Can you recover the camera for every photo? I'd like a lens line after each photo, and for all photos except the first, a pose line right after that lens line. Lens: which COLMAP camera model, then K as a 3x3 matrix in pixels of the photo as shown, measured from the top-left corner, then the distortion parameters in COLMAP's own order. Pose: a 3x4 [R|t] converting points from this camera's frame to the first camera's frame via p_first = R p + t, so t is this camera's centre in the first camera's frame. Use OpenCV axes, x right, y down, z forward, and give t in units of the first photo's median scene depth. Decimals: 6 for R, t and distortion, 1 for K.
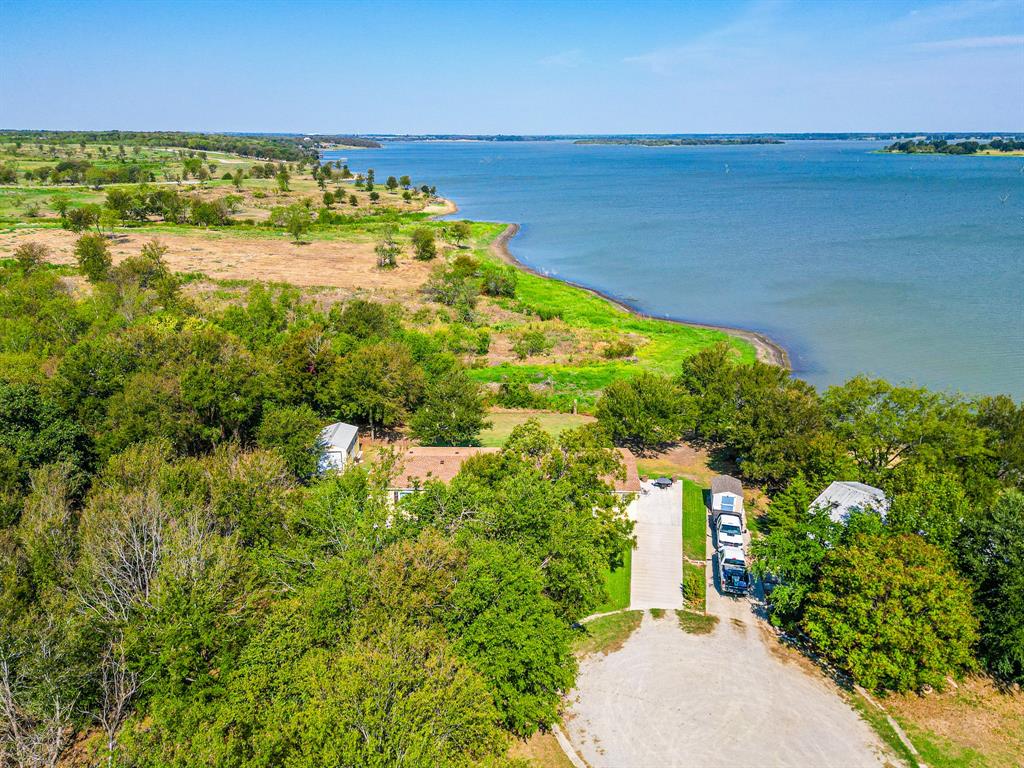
lens RADIAL K [[772.2, 0, 512.0], [0, 772.2, 384.0], [0, 0, 1]] dist [0.072459, -0.080907]
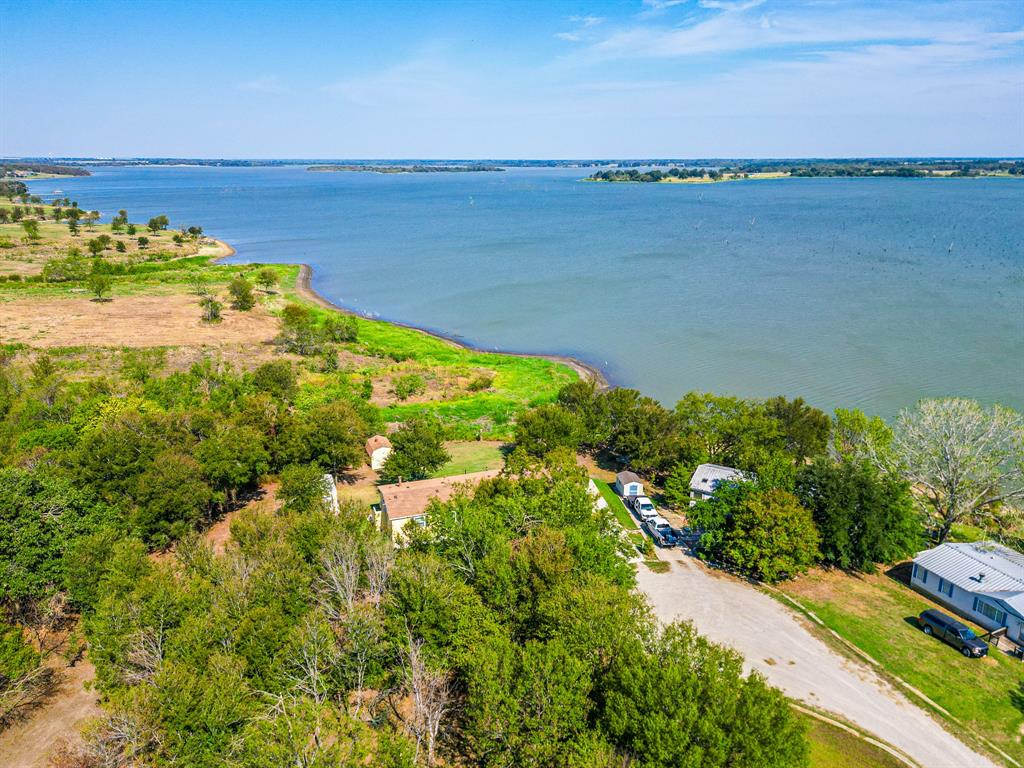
lens RADIAL K [[772.2, 0, 512.0], [0, 772.2, 384.0], [0, 0, 1]] dist [0.072459, -0.080907]
pose [[0.938397, -0.099700, 0.330864, -0.161574], [0.106229, 0.994340, -0.001660, -0.026608], [-0.328826, 0.036705, 0.943677, -0.119884]]
